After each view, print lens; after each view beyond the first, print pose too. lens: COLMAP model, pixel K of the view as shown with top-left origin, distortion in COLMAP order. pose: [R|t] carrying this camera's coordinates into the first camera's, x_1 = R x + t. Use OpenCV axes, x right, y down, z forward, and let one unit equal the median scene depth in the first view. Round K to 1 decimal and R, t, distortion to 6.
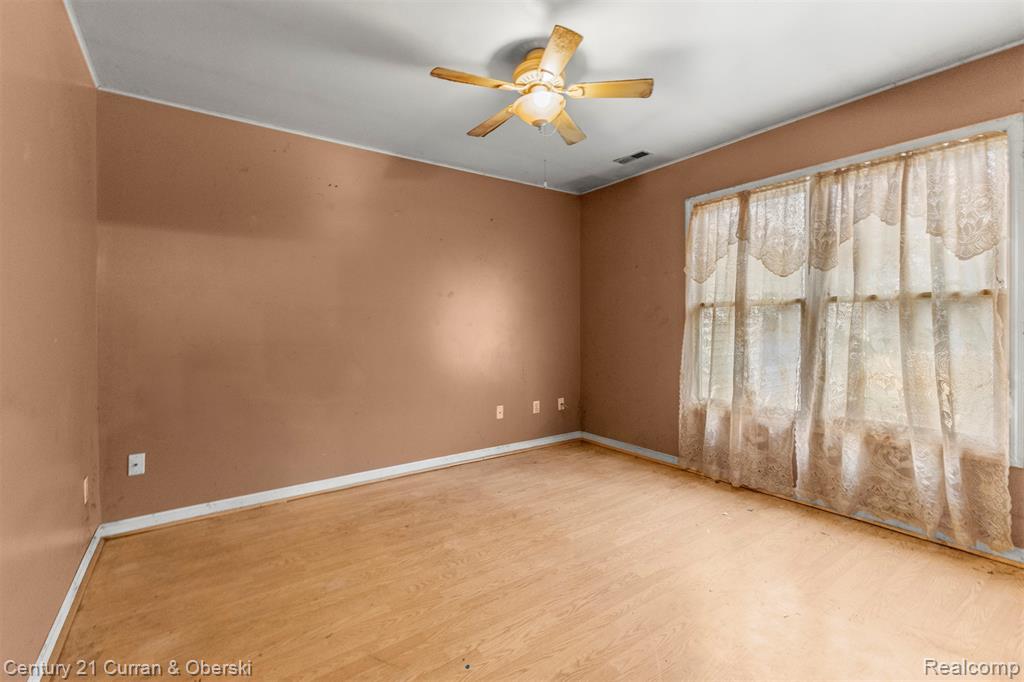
lens RADIAL K [[447.2, 0, 512.4], [0, 447.2, 334.7], [0, 0, 1]] dist [0.001598, 0.000181]
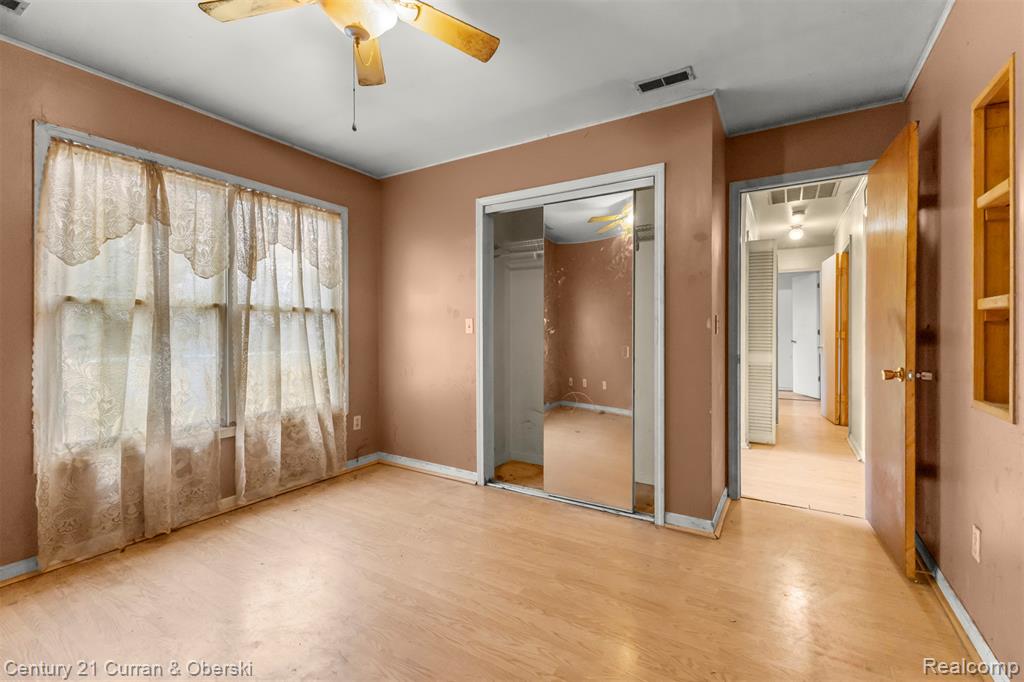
lens RADIAL K [[447.2, 0, 512.4], [0, 447.2, 334.7], [0, 0, 1]] dist [0.001598, 0.000181]
pose [[-0.400305, -0.000991, 0.916382, -0.501928], [0.024449, 0.999632, 0.011761, -0.008232], [-0.916056, 0.027112, -0.400133, 0.801995]]
